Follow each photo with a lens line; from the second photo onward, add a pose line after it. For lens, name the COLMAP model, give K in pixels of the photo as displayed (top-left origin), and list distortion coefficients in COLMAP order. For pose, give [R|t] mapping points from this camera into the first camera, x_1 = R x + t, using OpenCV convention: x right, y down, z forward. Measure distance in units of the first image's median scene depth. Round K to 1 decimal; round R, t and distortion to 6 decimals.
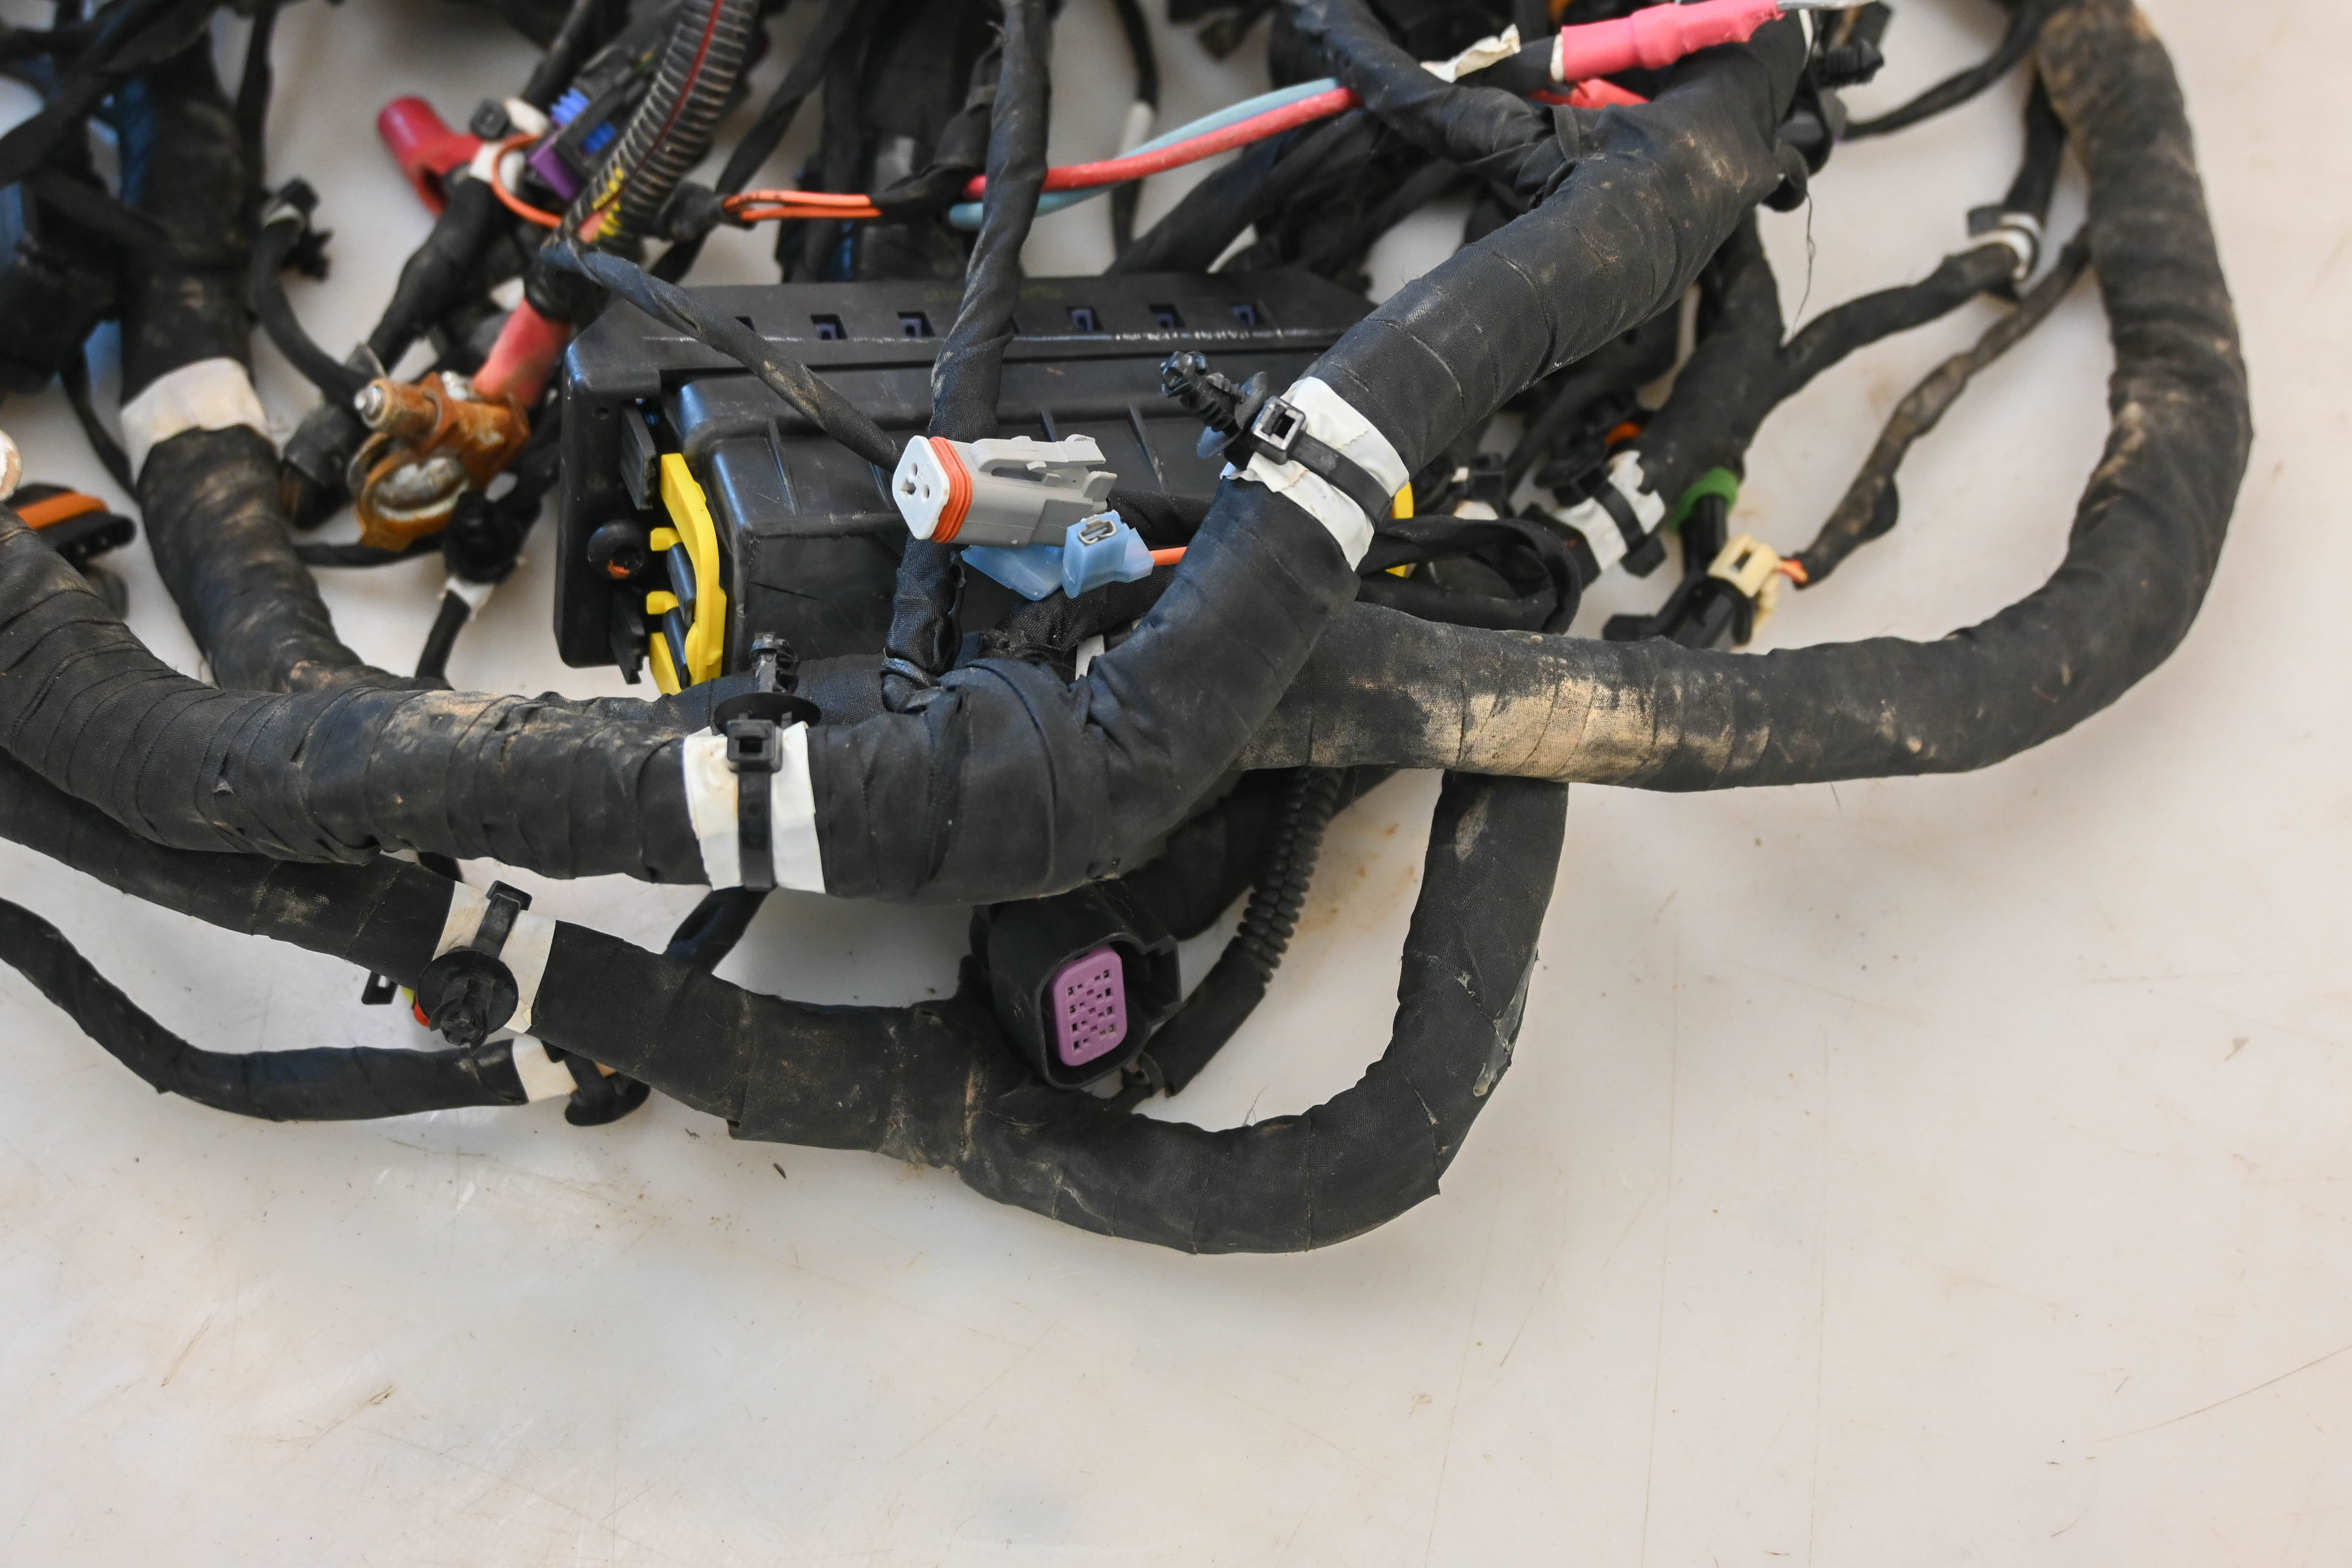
lens RADIAL K [[3277.1, 0, 1178.7], [0, 3277.1, 783.3], [0, 0, 1]] dist [0.021060, -0.002055]
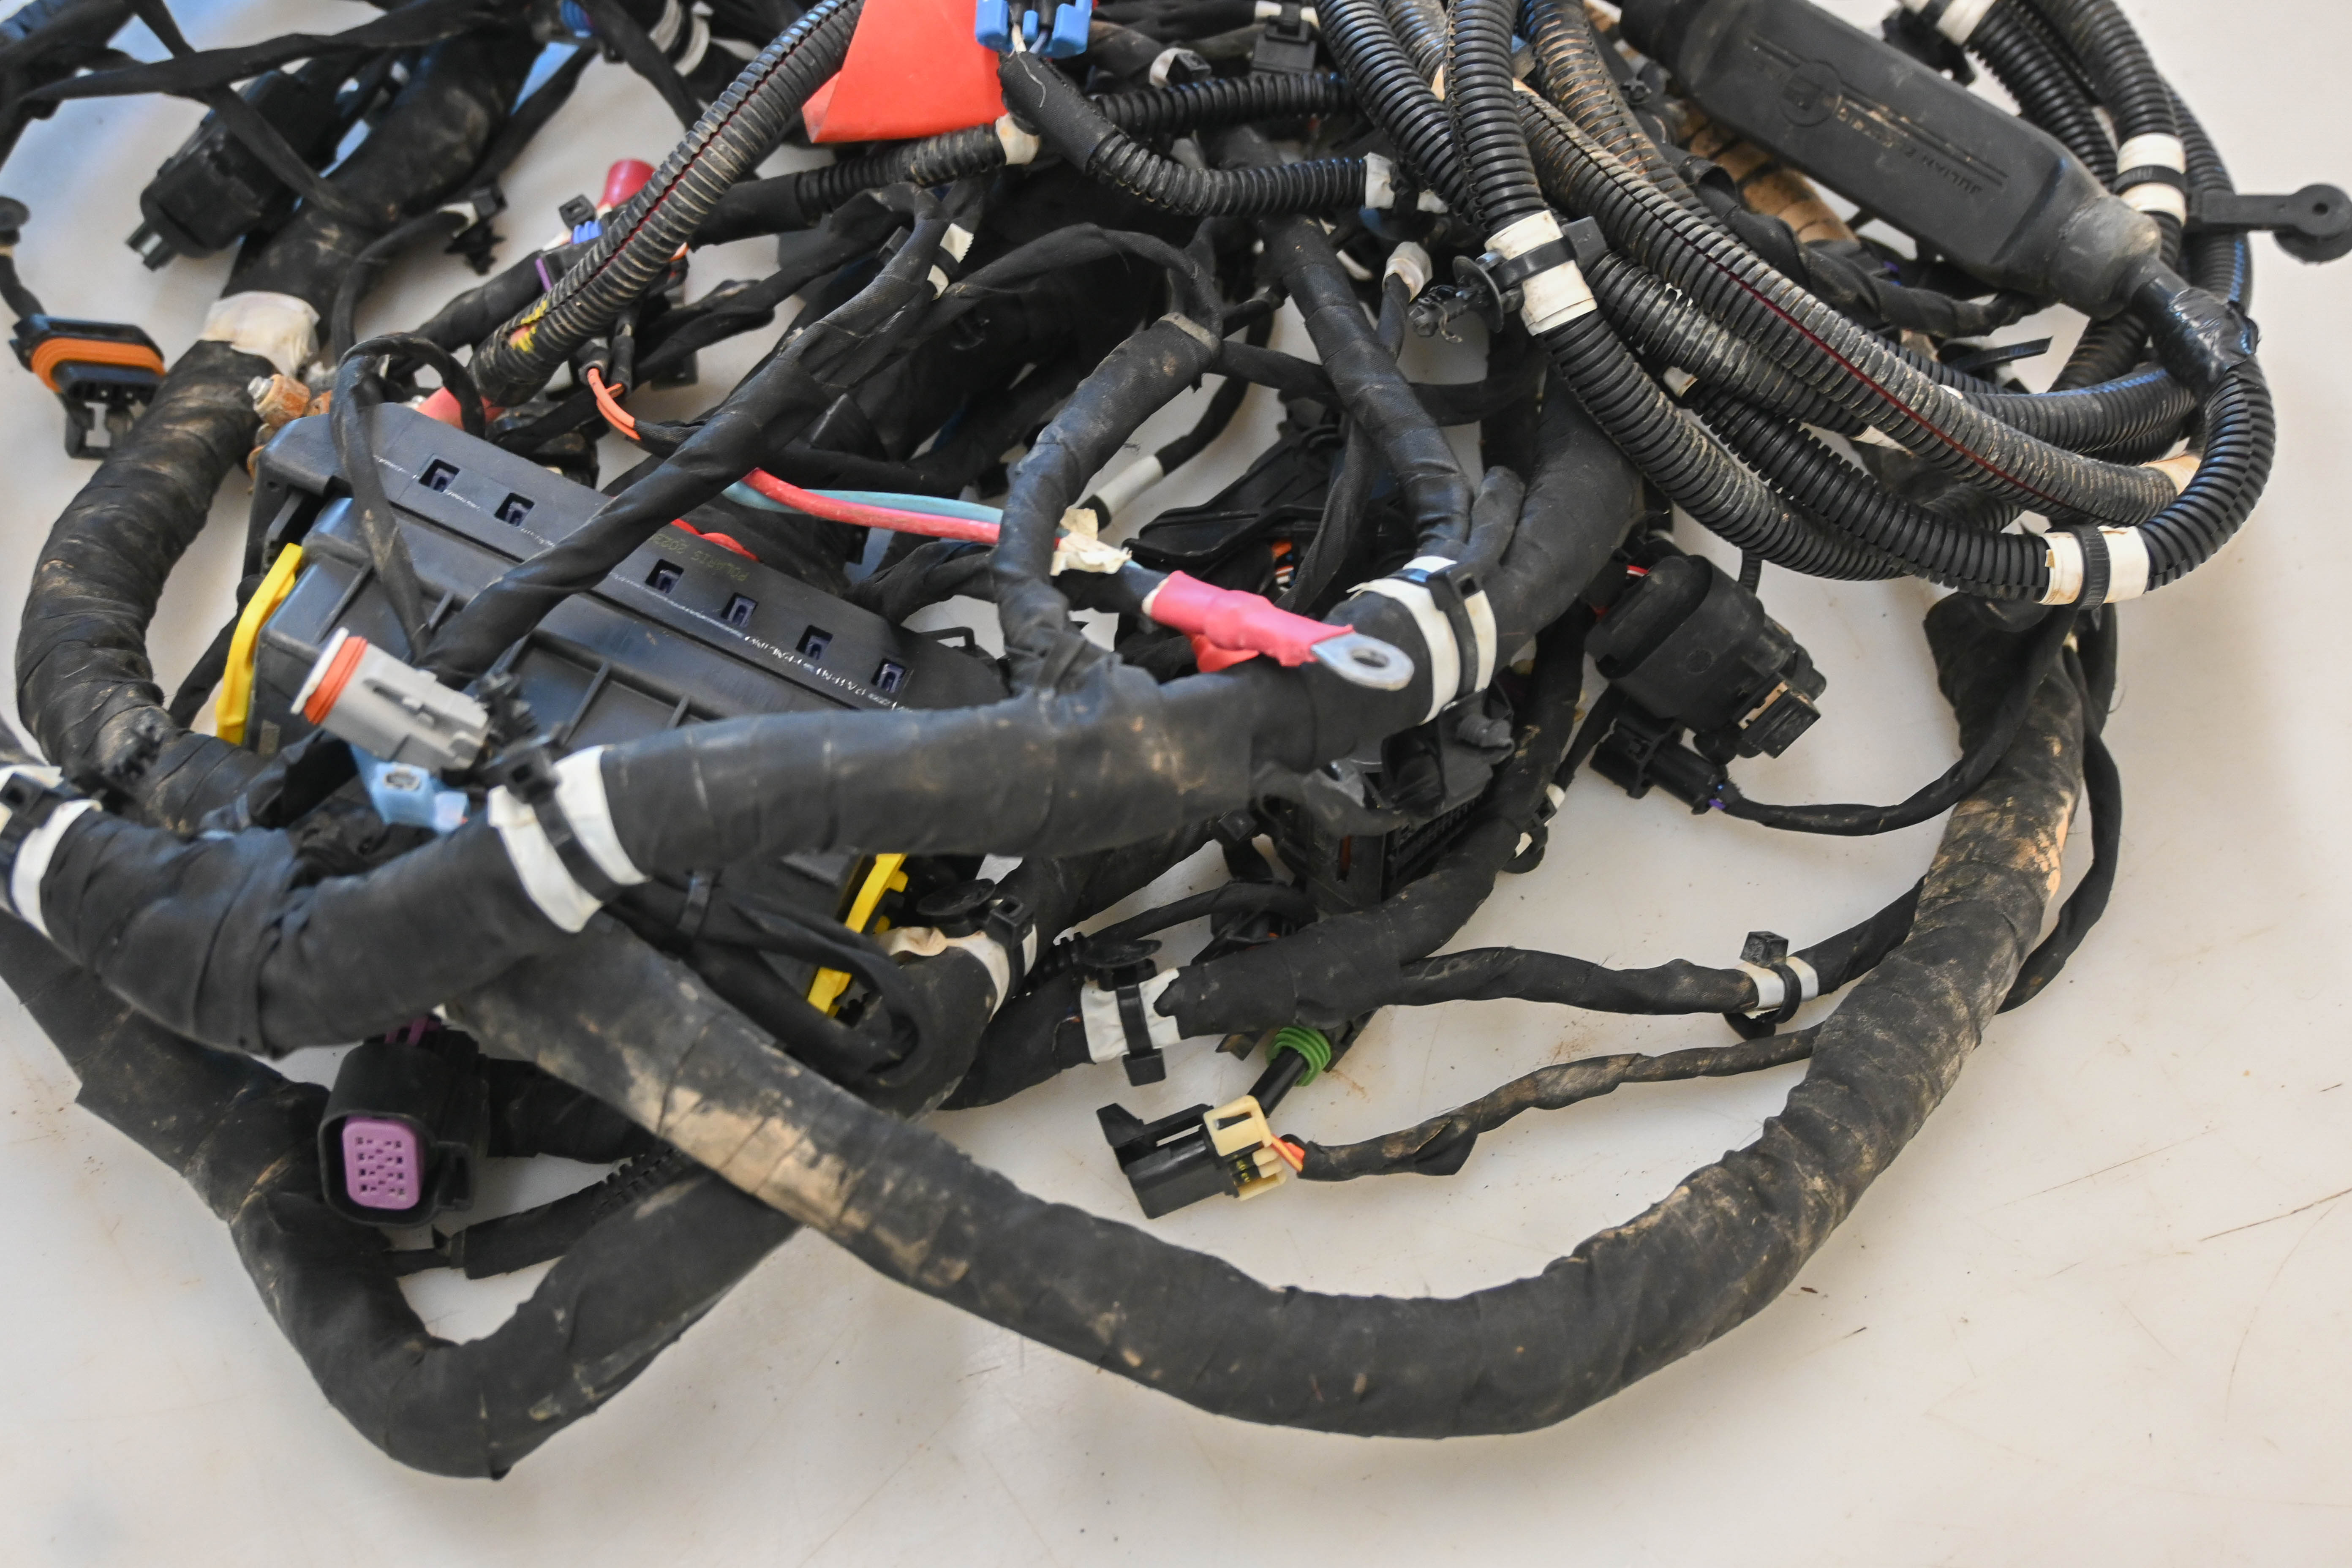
lens RADIAL K [[3277.1, 0, 1178.7], [0, 3277.1, 783.3], [0, 0, 1]] dist [0.021060, -0.002055]
pose [[0.815746, 0.473497, -0.332204, 0.489305], [-0.478035, 0.875247, 0.073664, -0.248366], [0.325641, 0.098714, 0.940326, 0.044981]]
